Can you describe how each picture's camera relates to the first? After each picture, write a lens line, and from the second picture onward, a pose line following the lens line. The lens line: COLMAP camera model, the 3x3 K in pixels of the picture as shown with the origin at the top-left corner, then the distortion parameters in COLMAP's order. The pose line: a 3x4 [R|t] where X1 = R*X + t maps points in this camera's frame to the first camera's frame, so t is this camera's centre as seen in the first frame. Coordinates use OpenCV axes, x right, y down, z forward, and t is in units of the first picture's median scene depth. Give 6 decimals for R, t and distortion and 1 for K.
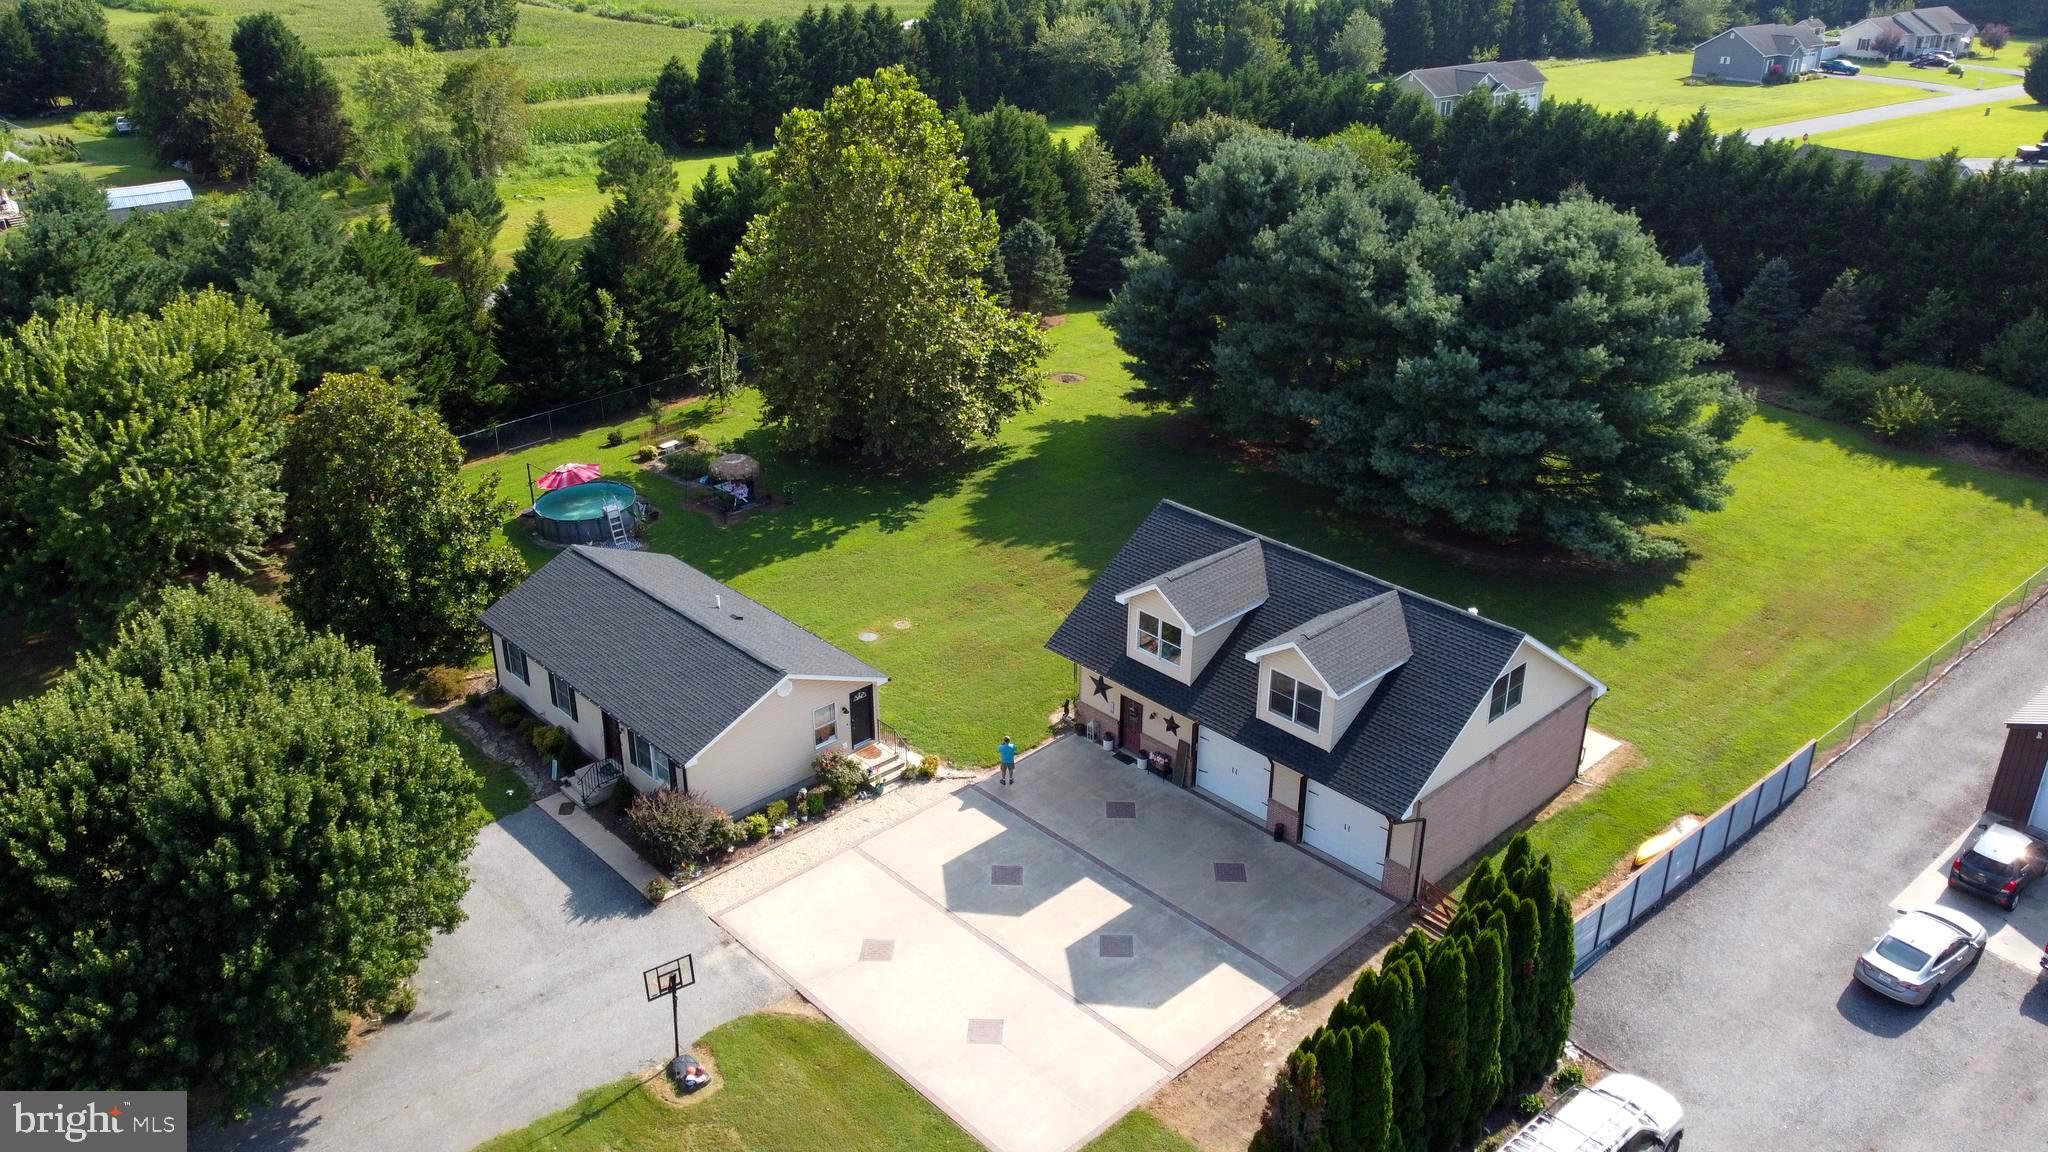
lens RADIAL K [[1551.7, 0, 1018.9], [0, 1551.7, 549.5], [0, 0, 1]] dist [-0.010622, -0.002293]
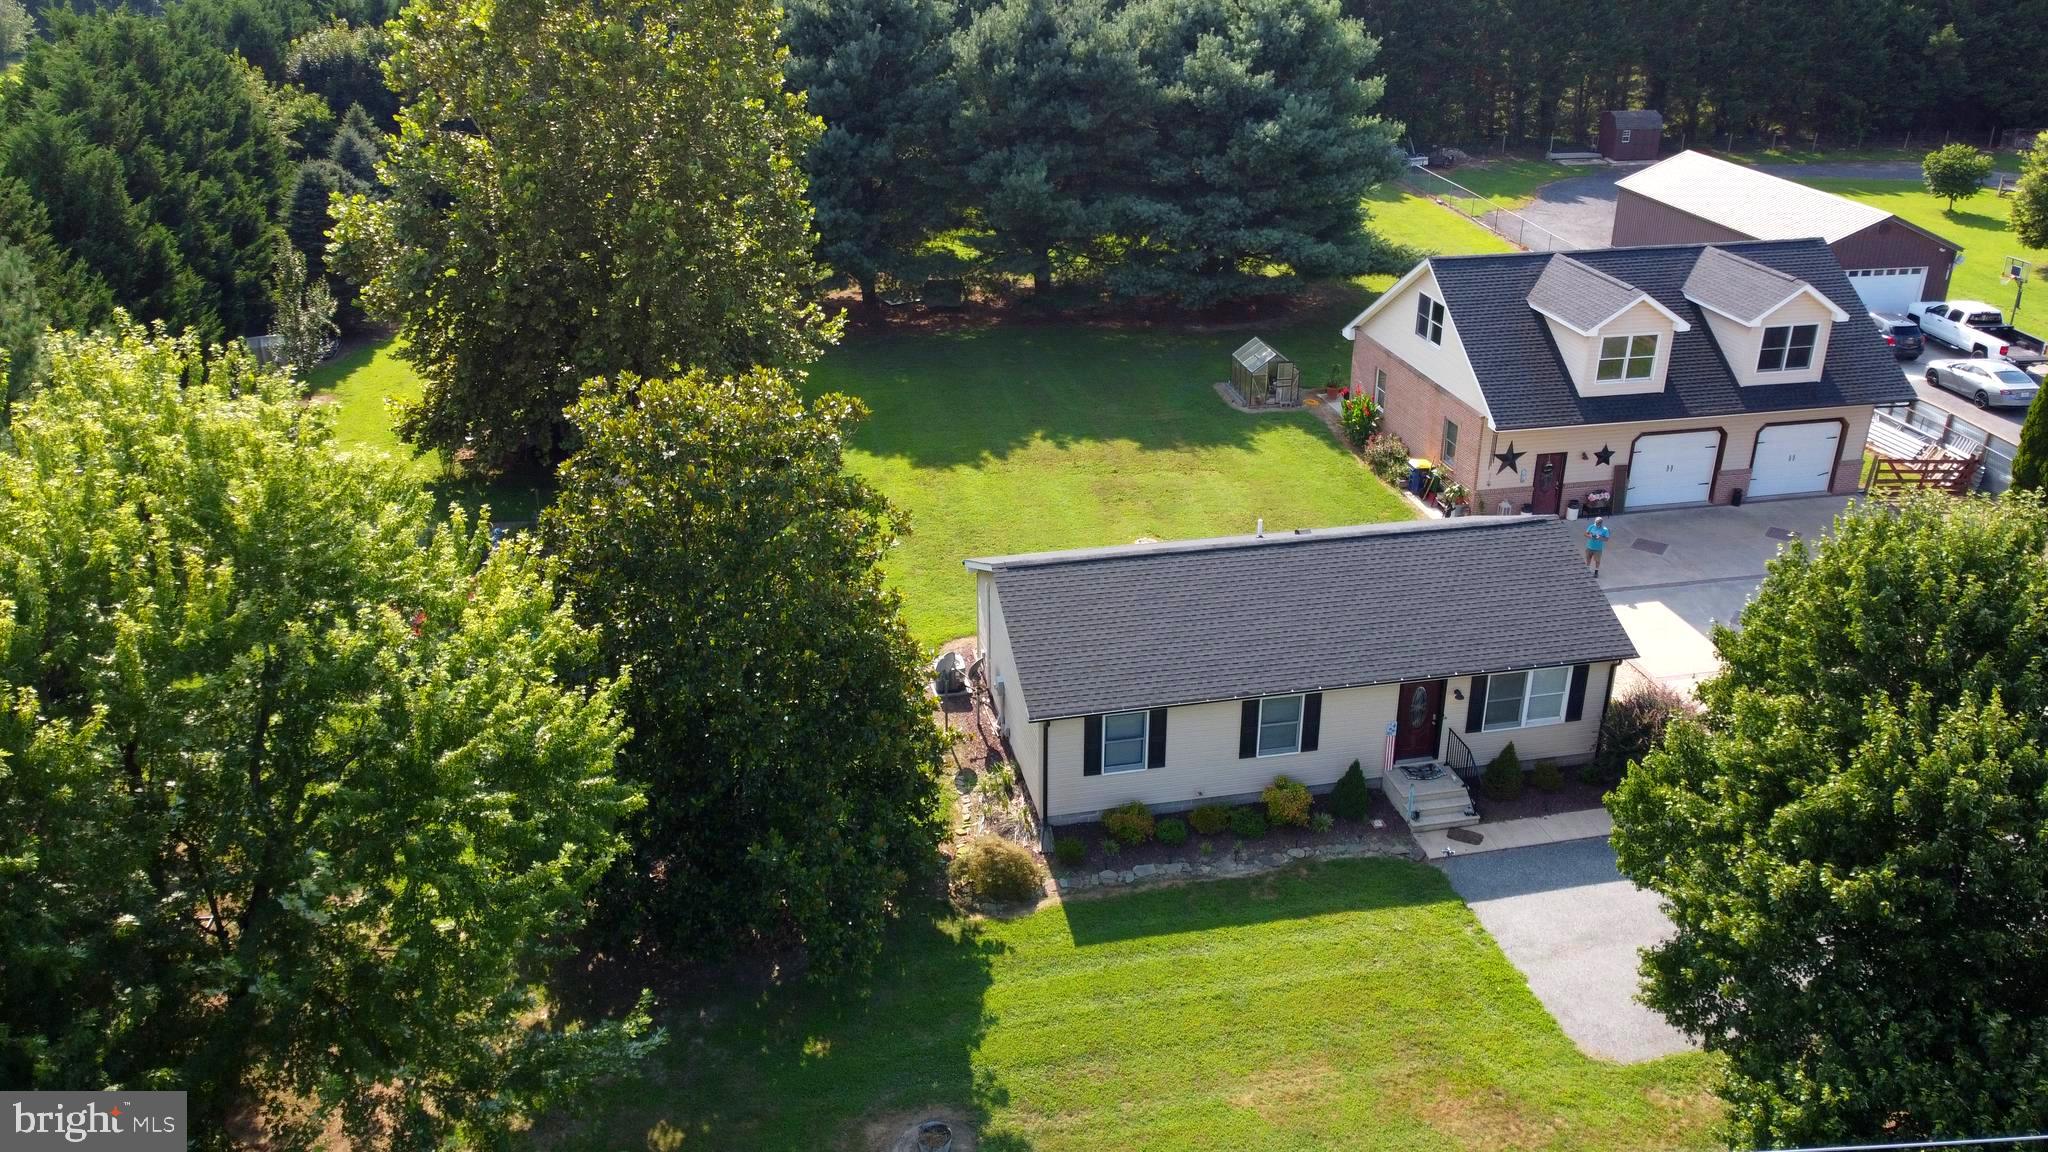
lens RADIAL K [[1551.7, 0, 1018.9], [0, 1551.7, 549.5], [0, 0, 1]] dist [-0.010622, -0.002293]
pose [[0.528691, -0.346231, 0.774990, -0.820459], [0.350190, 0.920673, 0.172419, -0.118832], [-0.773209, 0.180238, 0.607998, 0.692247]]
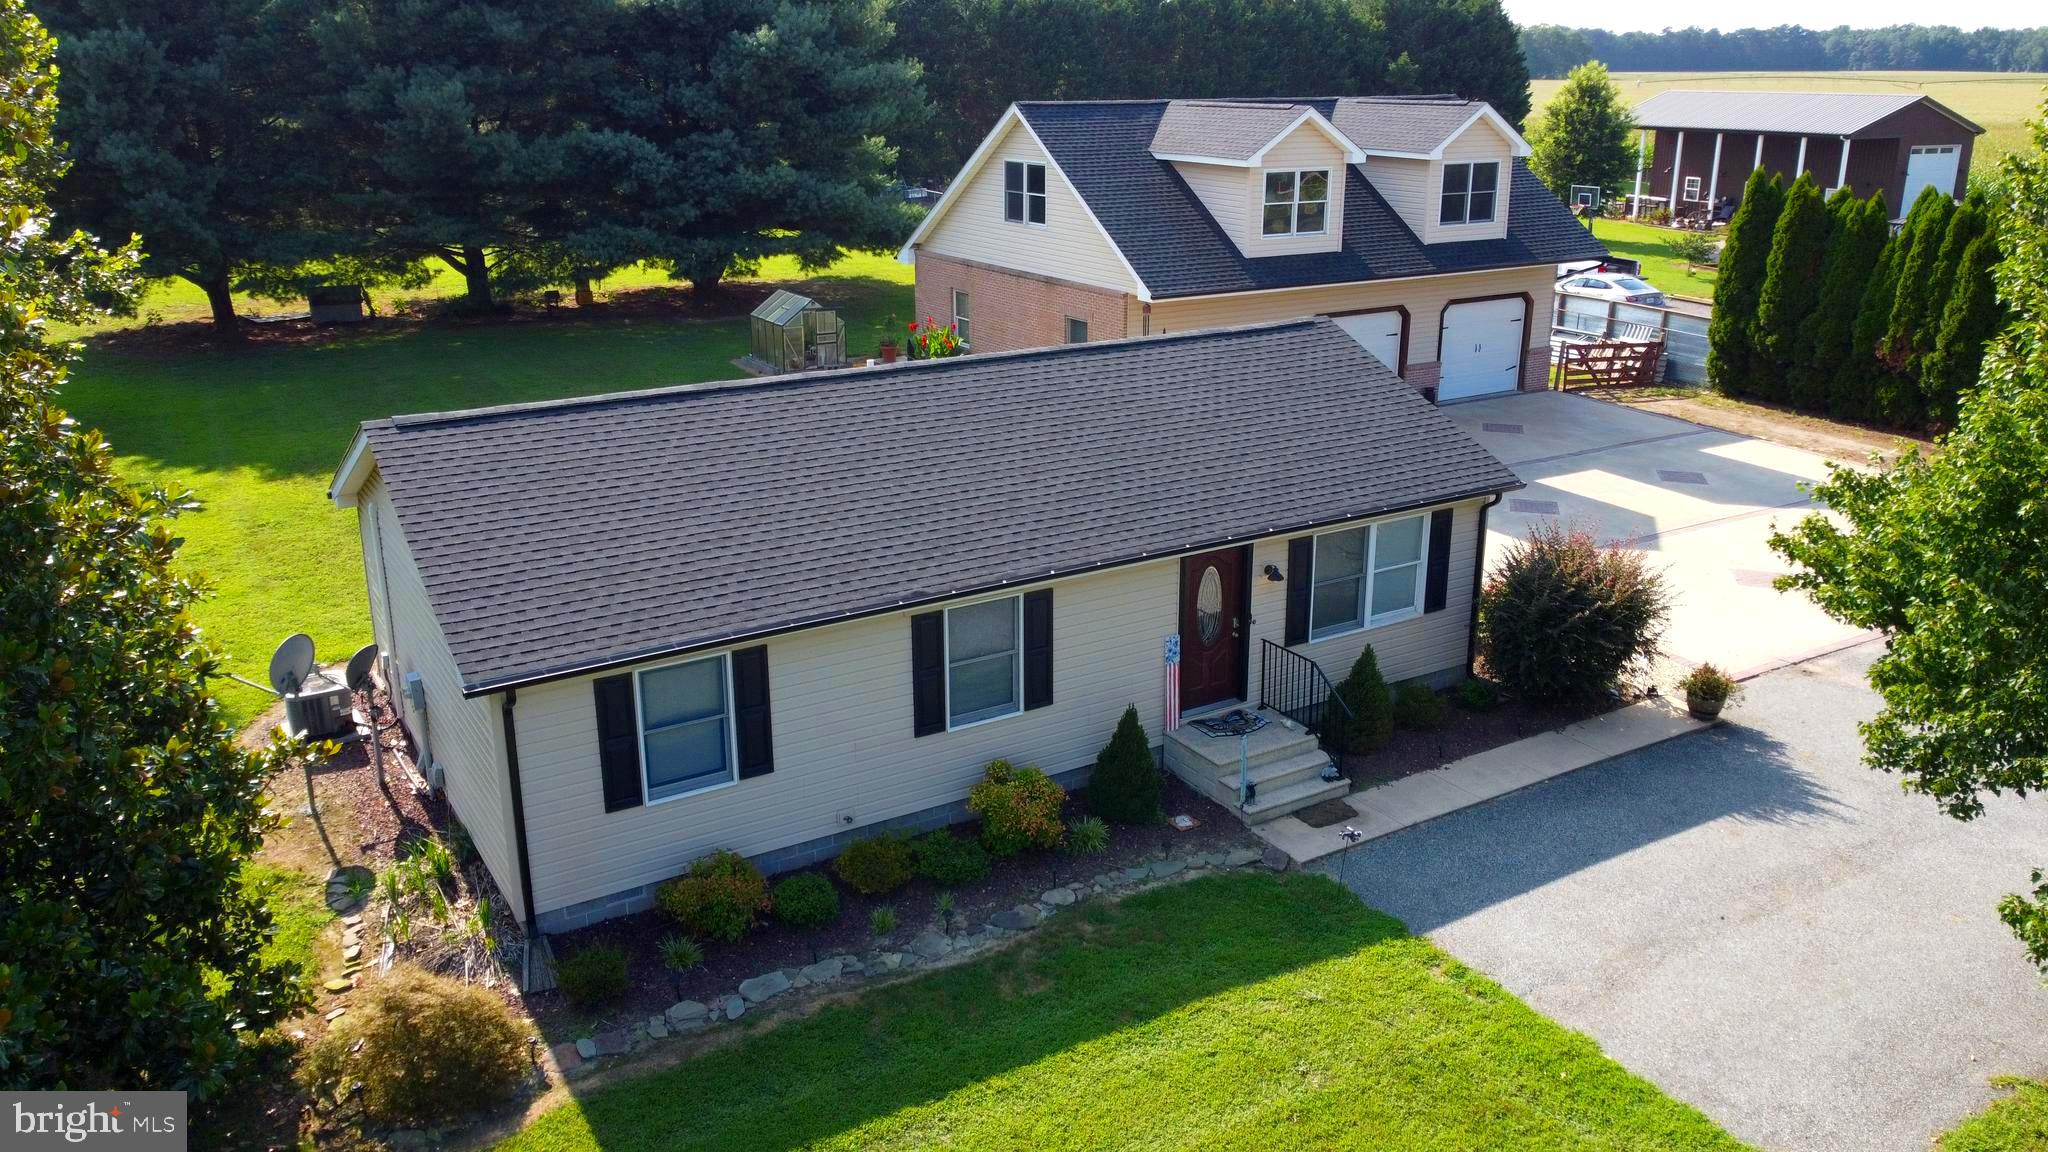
lens RADIAL K [[1551.7, 0, 1018.9], [0, 1551.7, 549.5], [0, 0, 1]] dist [-0.010622, -0.002293]
pose [[0.211751, -0.293405, 0.932242, -0.594962], [0.402544, 0.895387, 0.190371, 0.013474], [-0.890573, 0.334957, 0.307708, 0.892868]]
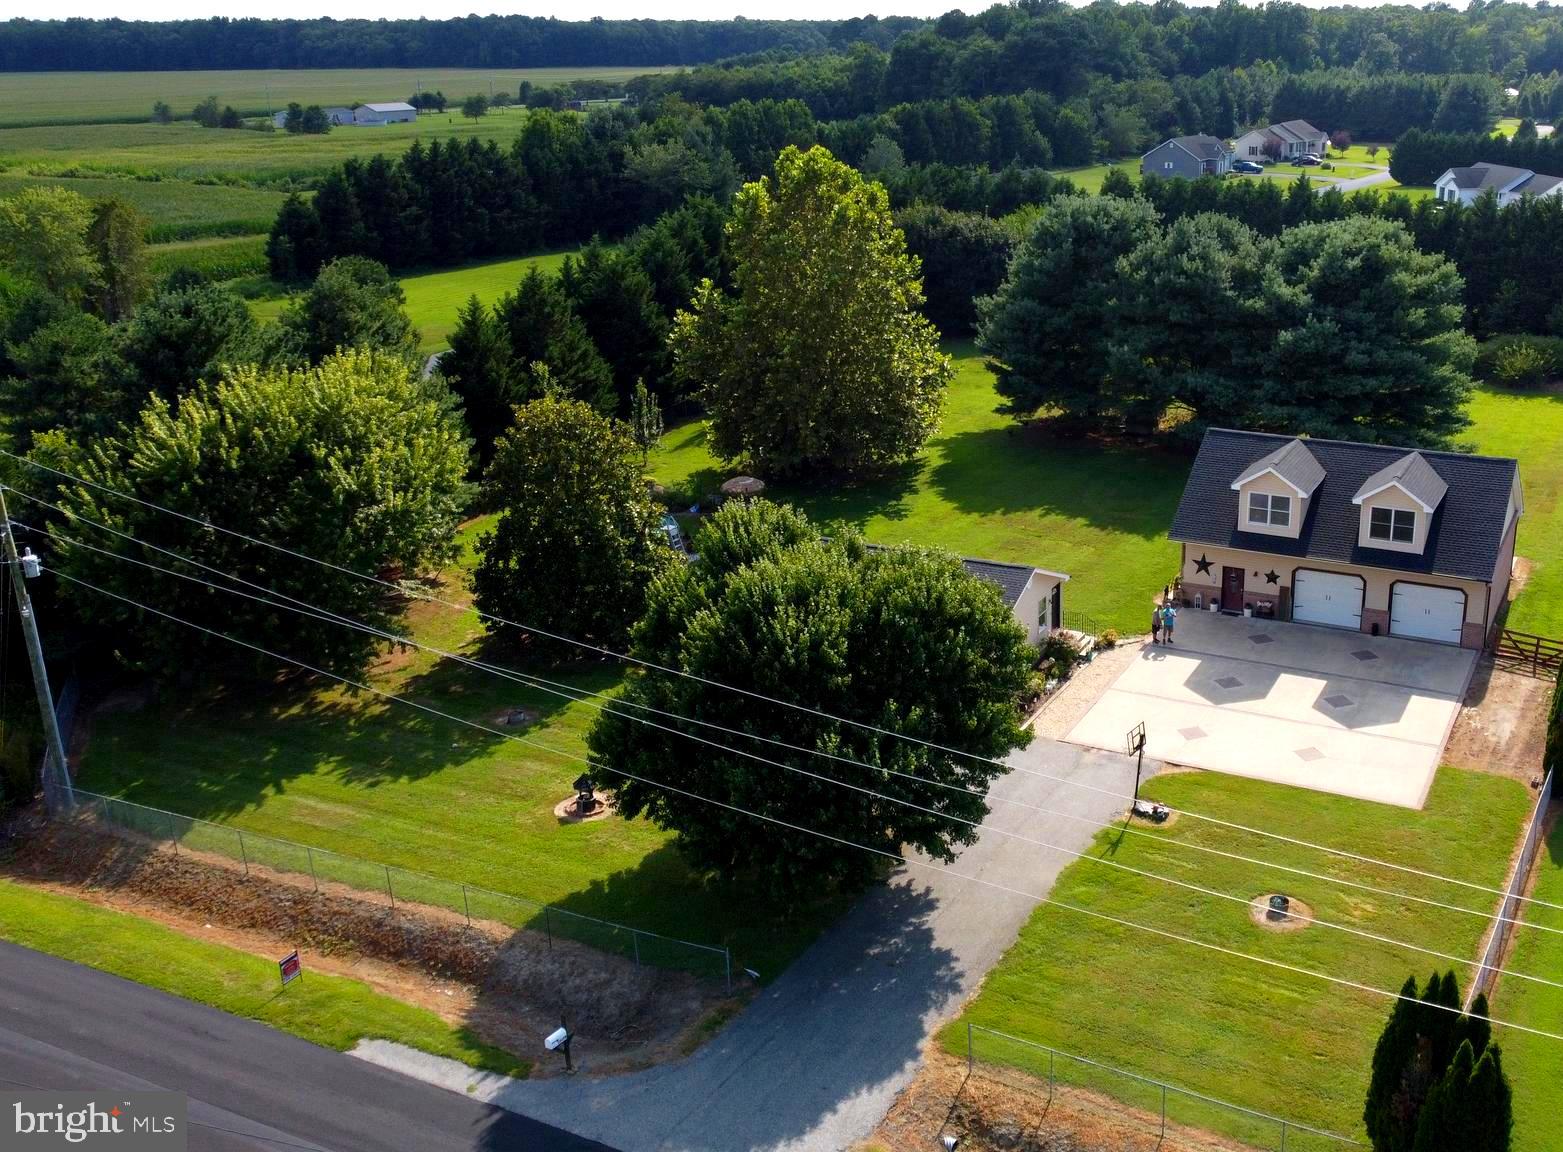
lens RADIAL K [[1535.2, 0, 1013.2], [0, 1535.2, 579.5], [0, 0, 1]] dist [-0.001841, -0.046490]
pose [[0.919766, -0.137550, 0.367573, -0.595624], [0.163041, 0.985846, -0.039057, 0.127448], [-0.356998, 0.095853, 0.929174, -0.175573]]
